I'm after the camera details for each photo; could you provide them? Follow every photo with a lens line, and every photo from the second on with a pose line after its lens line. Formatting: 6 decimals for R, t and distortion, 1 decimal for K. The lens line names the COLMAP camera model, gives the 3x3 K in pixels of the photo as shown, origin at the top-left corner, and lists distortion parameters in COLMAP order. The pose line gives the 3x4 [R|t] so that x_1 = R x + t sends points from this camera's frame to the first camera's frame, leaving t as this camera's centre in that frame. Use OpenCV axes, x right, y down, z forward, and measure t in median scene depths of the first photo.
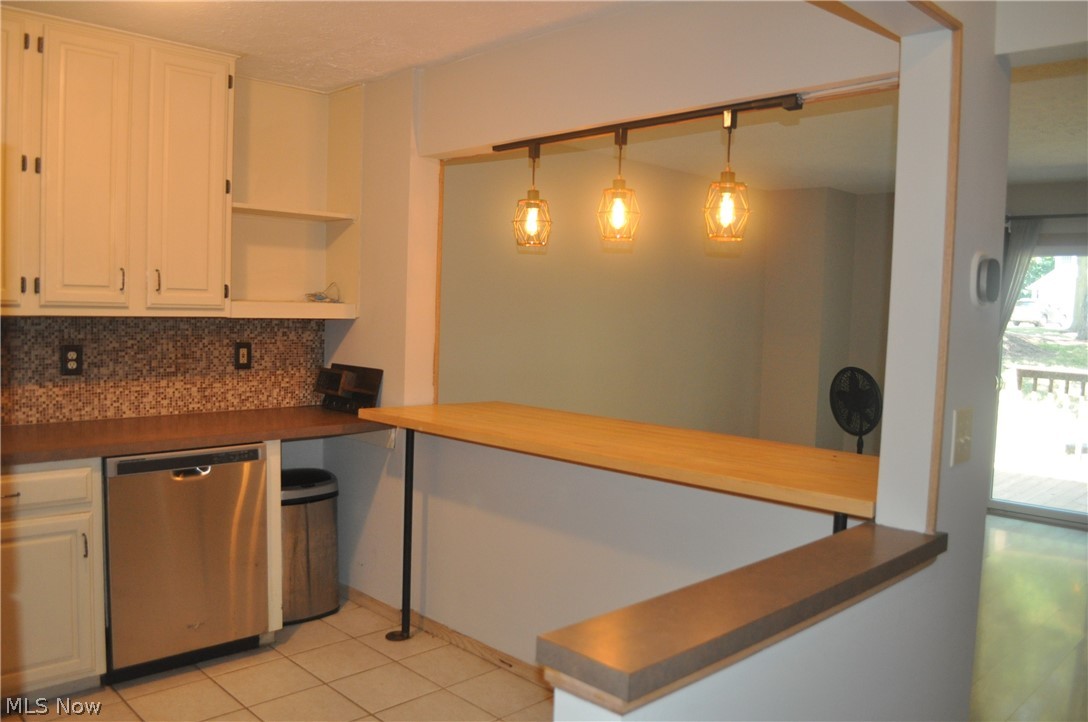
lens RADIAL K [[858.0, 0, 548.1], [0, 858.0, 363.9], [0, 0, 1]] dist [-0.072388, -0.000676]
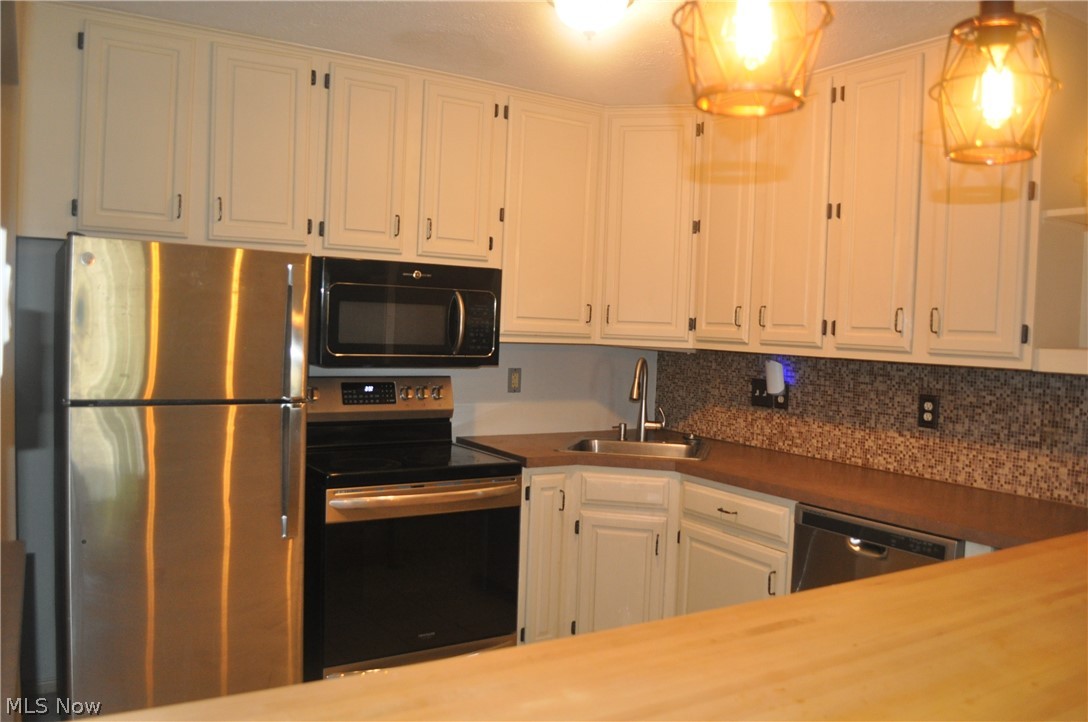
lens RADIAL K [[858.0, 0, 548.1], [0, 858.0, 363.9], [0, 0, 1]] dist [-0.072388, -0.000676]
pose [[-0.216860, 0.005979, -0.976184, 0.412455], [-0.109090, 0.993569, 0.030320, -0.037572], [0.970088, 0.113067, -0.214814, 0.765472]]
